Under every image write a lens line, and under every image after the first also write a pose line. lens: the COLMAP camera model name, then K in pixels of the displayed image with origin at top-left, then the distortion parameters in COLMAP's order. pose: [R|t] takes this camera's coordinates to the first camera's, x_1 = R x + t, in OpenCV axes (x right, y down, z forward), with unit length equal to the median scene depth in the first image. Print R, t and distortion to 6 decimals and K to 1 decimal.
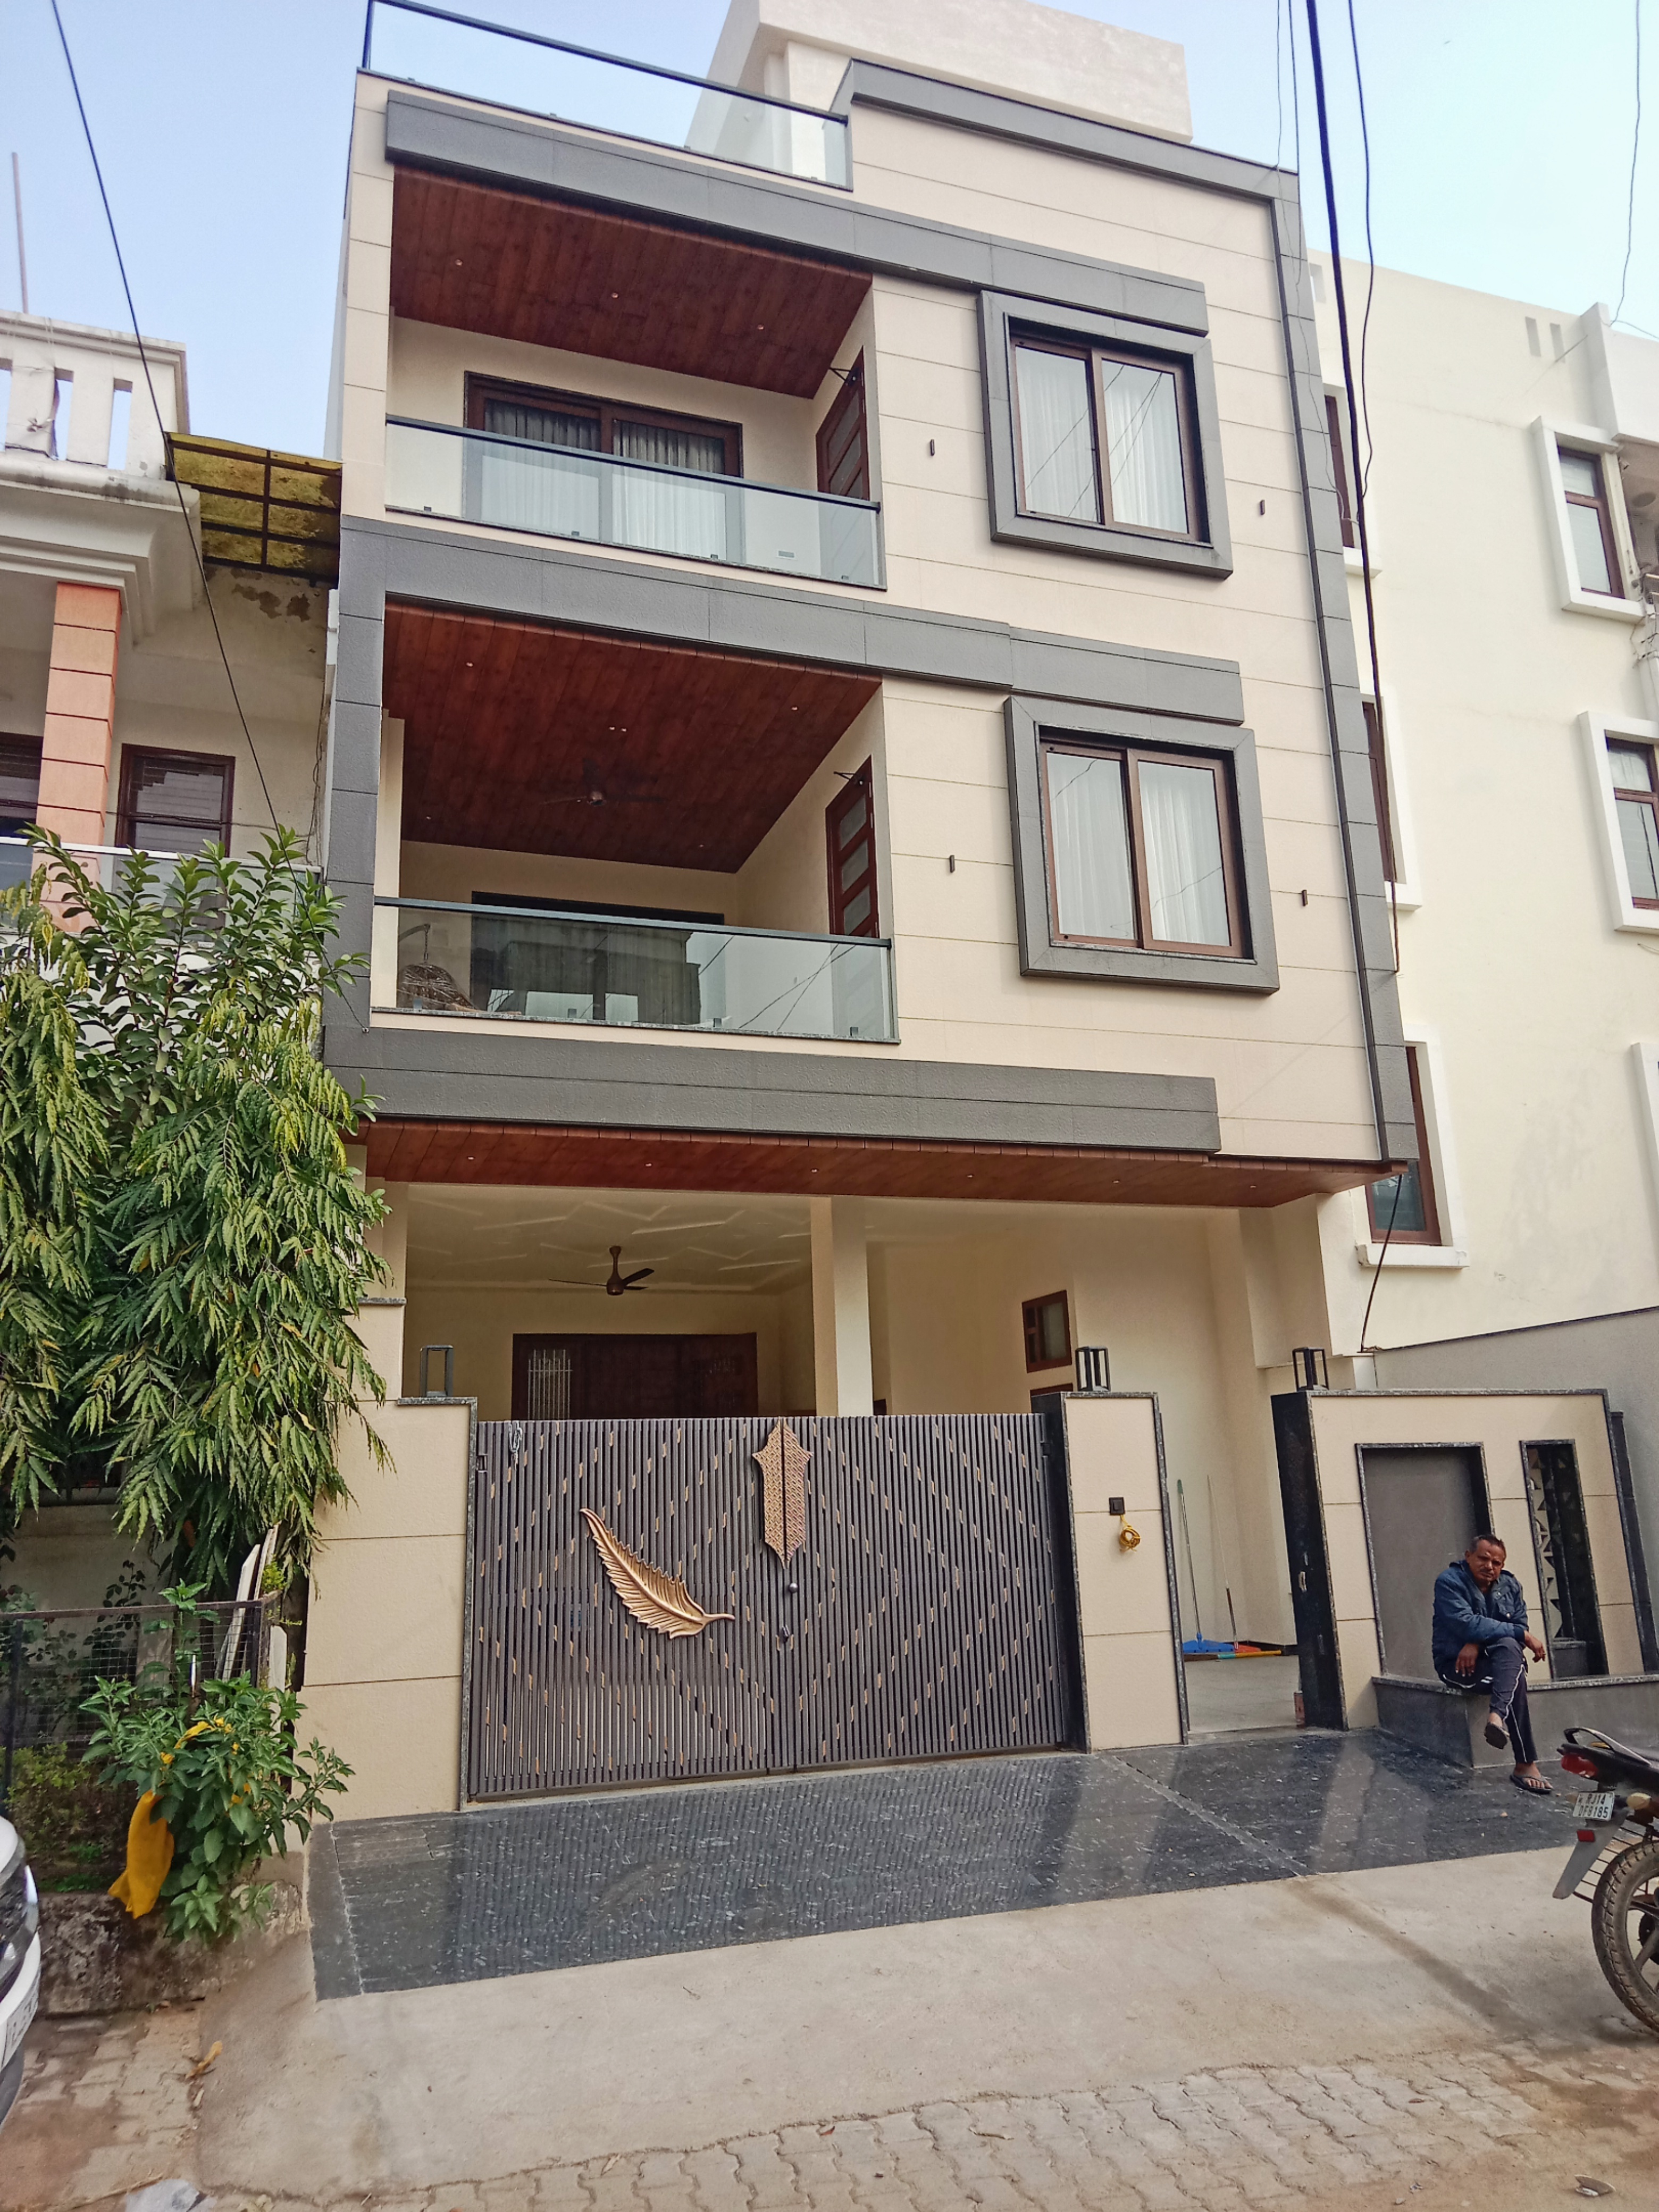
lens RADIAL K [[1646.9, 0, 829.5], [0, 1646.9, 1106.0], [0, 0, 1]] dist [0.038470, -0.069074]
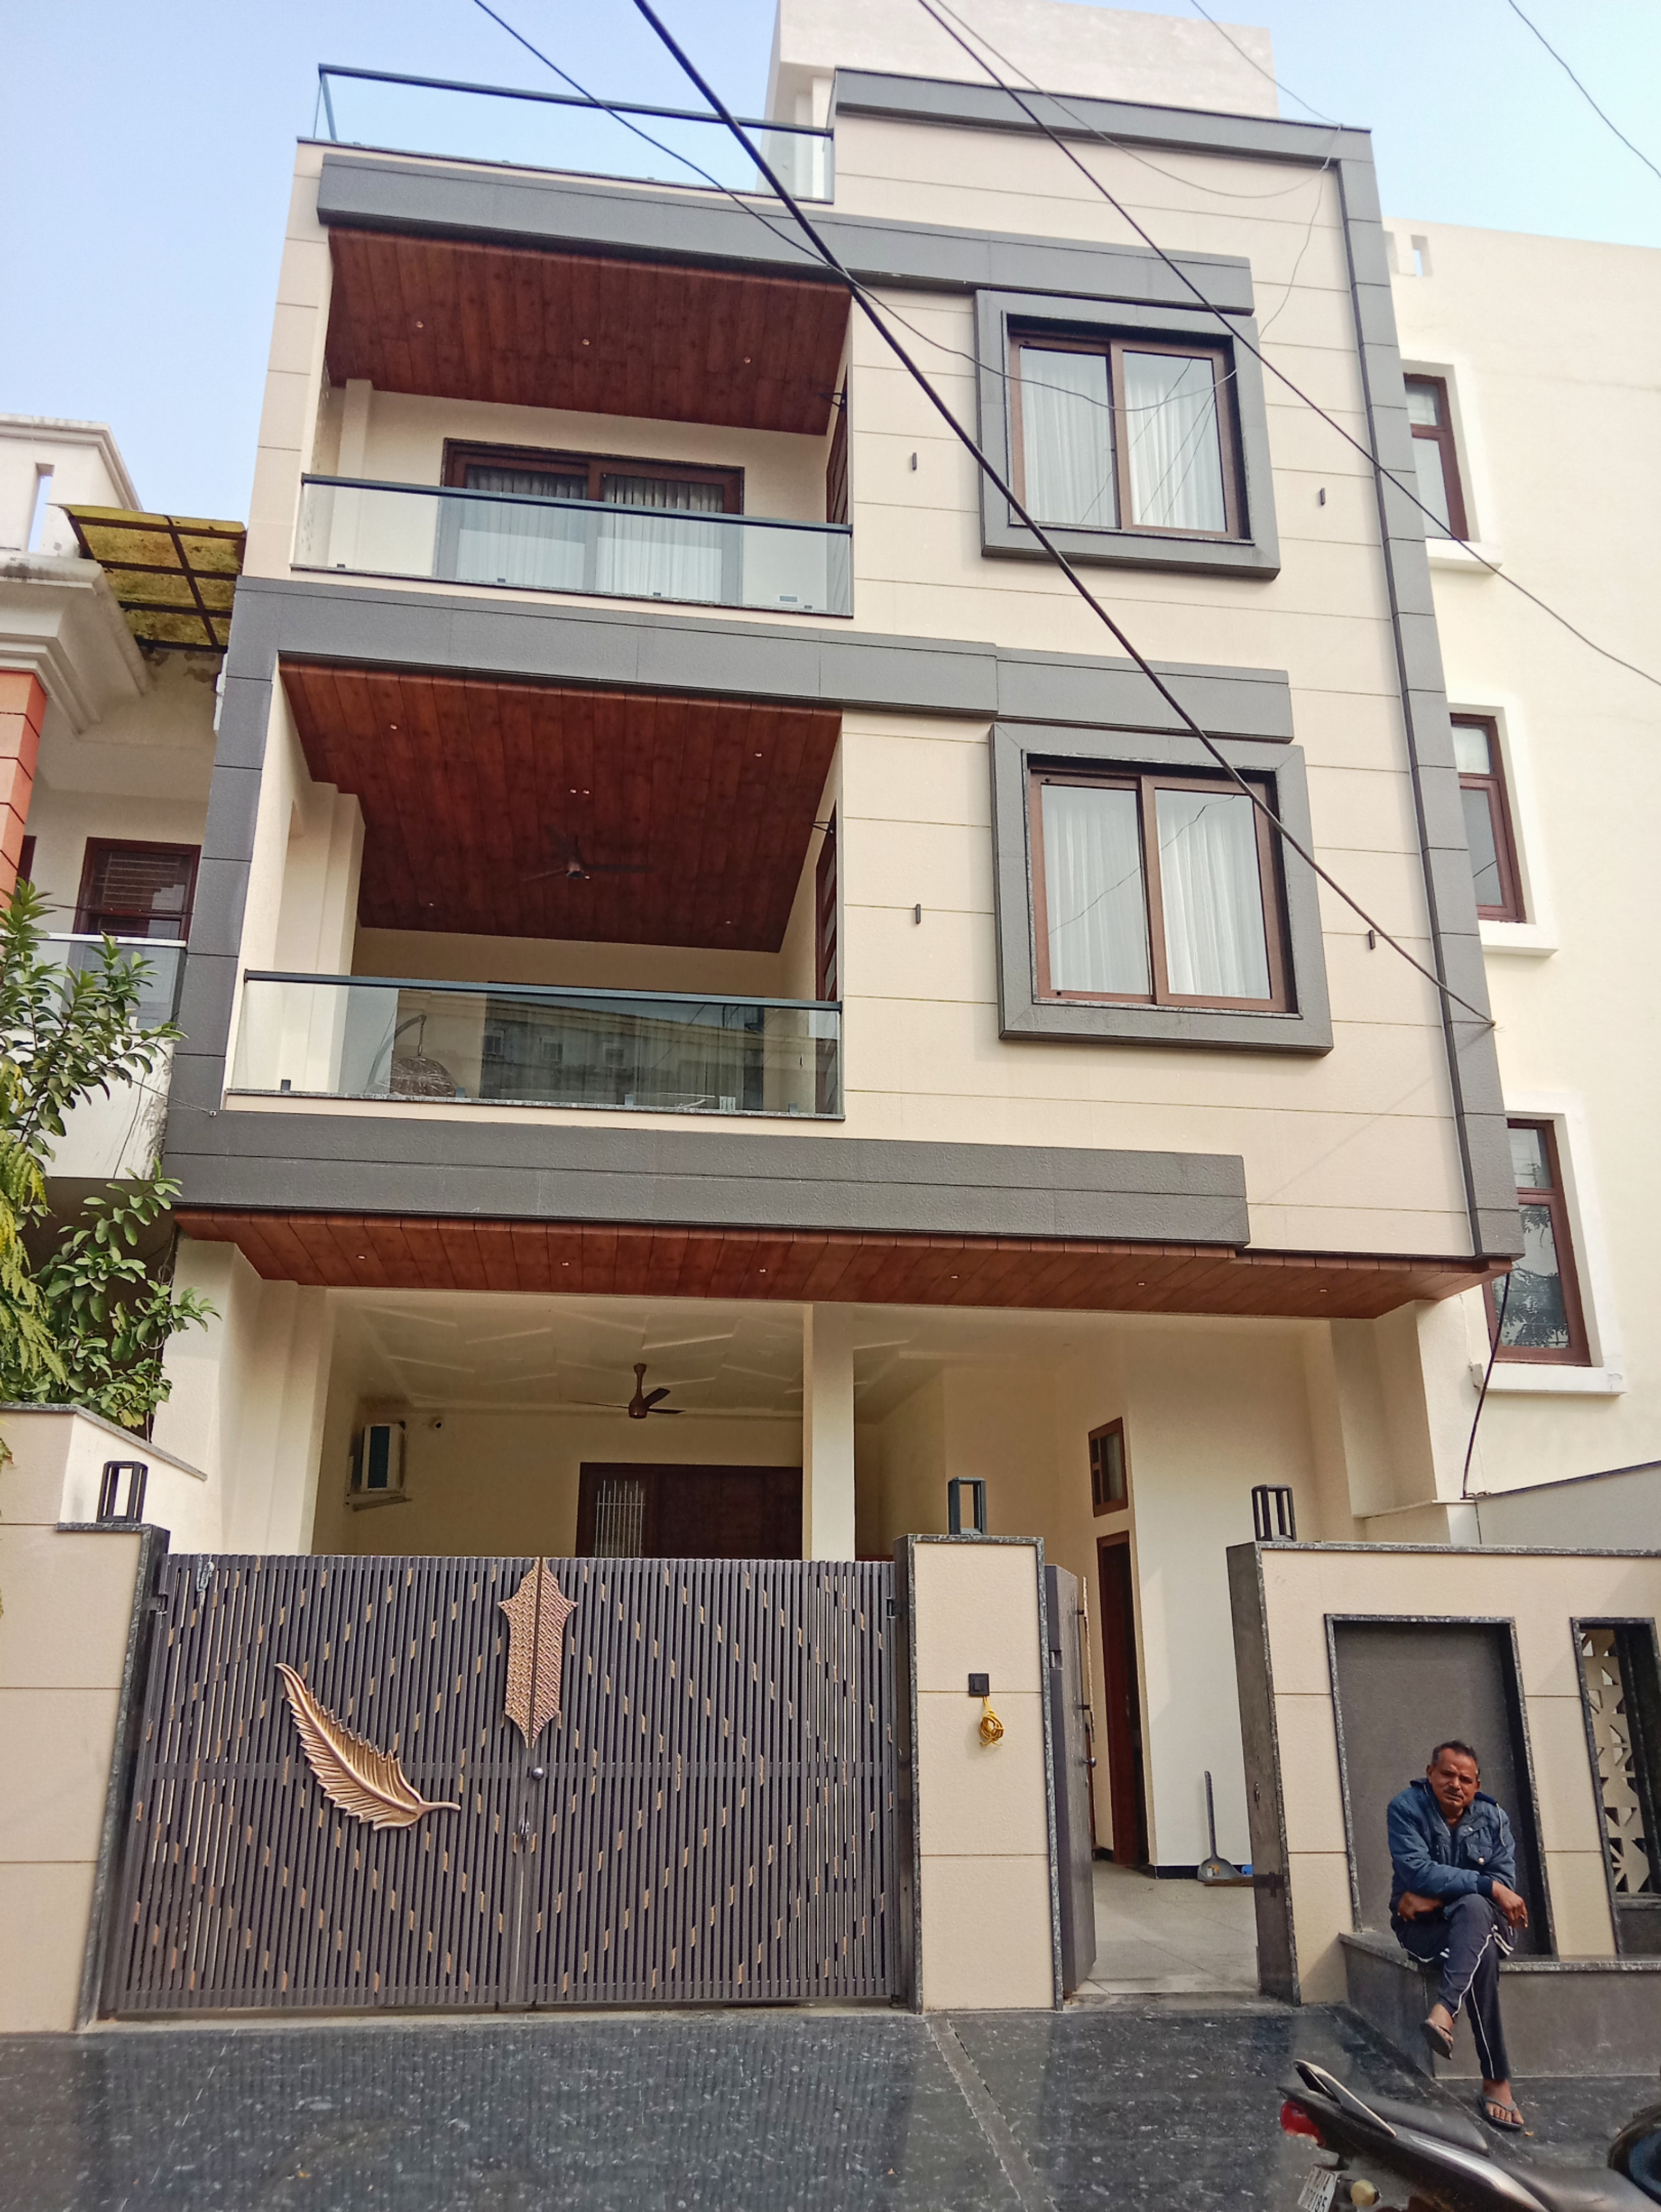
lens RADIAL K [[1657.3, 0, 891.0], [0, 1657.3, 1103.1], [0, 0, 1]] dist [0.035484, -0.059078]
pose [[0.979602, -0.027614, -0.199040, 0.223054], [0.010604, 0.996236, -0.086028, 0.025915], [0.200667, 0.082163, 0.976208, 0.148869]]
